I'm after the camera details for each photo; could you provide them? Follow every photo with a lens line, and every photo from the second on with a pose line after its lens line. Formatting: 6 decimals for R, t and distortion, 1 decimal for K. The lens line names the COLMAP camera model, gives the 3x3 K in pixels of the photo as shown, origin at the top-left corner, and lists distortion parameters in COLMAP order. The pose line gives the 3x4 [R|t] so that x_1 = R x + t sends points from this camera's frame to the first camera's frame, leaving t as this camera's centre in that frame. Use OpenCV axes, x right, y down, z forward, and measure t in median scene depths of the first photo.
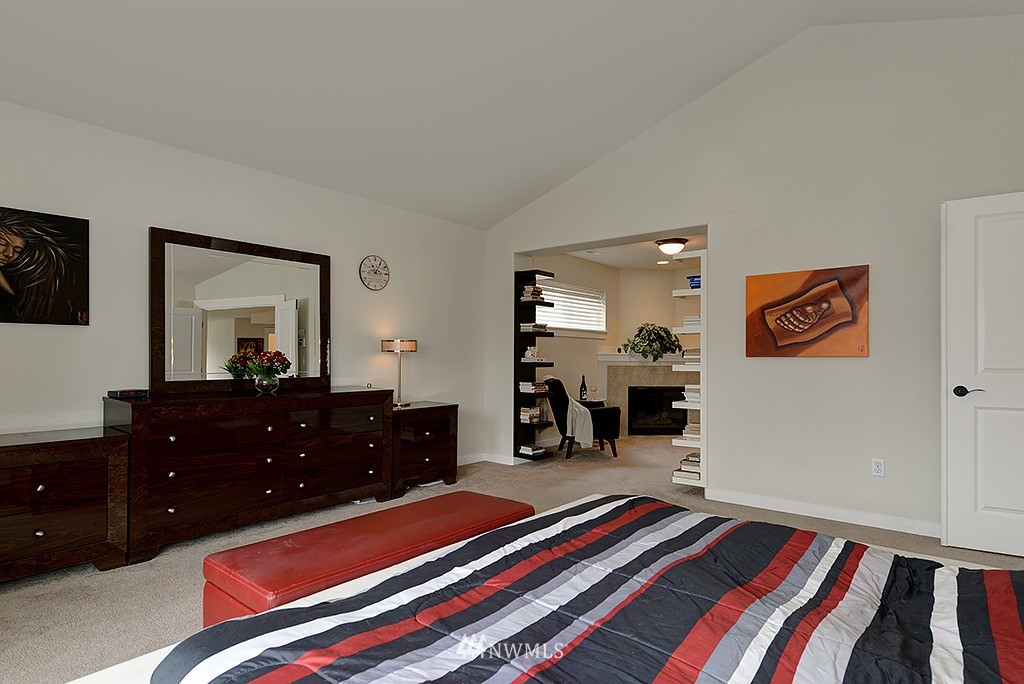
lens RADIAL K [[543.4, 0, 510.7], [0, 543.4, 353.8], [0, 0, 1]] dist [-0.000494, -0.000107]
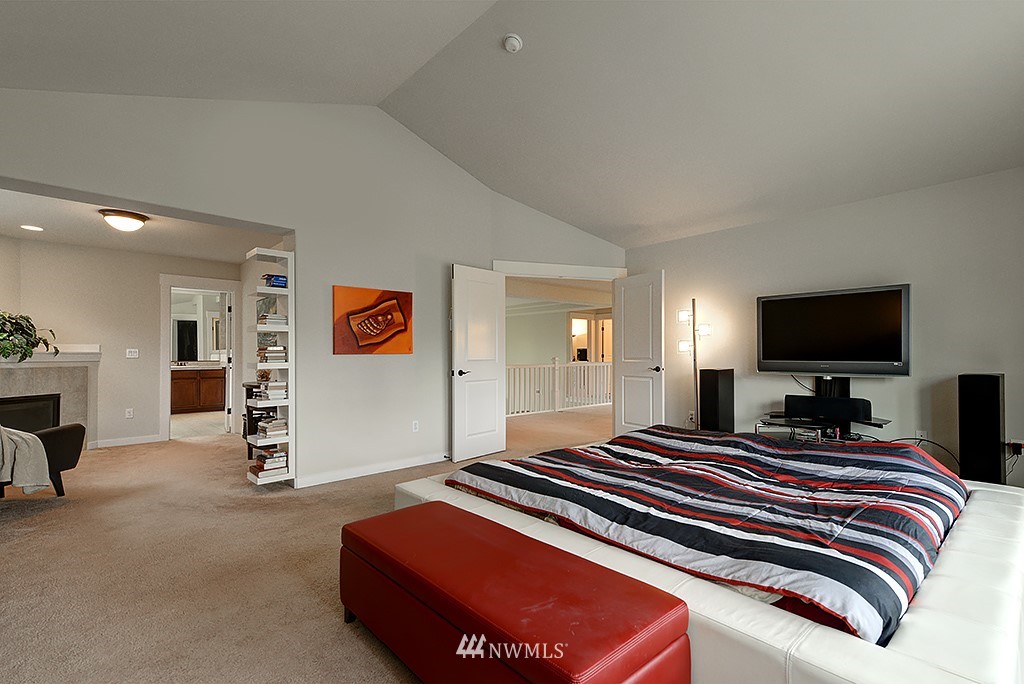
lens RADIAL K [[463.9, 0, 529.1], [0, 463.9, 349.9], [0, 0, 1]] dist [0.026287, 0.000003]
pose [[0.130395, 0.003335, 0.991456, -0.356122], [-0.000817, 0.999994, -0.003257, -0.000684], [-0.991462, -0.000385, 0.130397, 0.317625]]
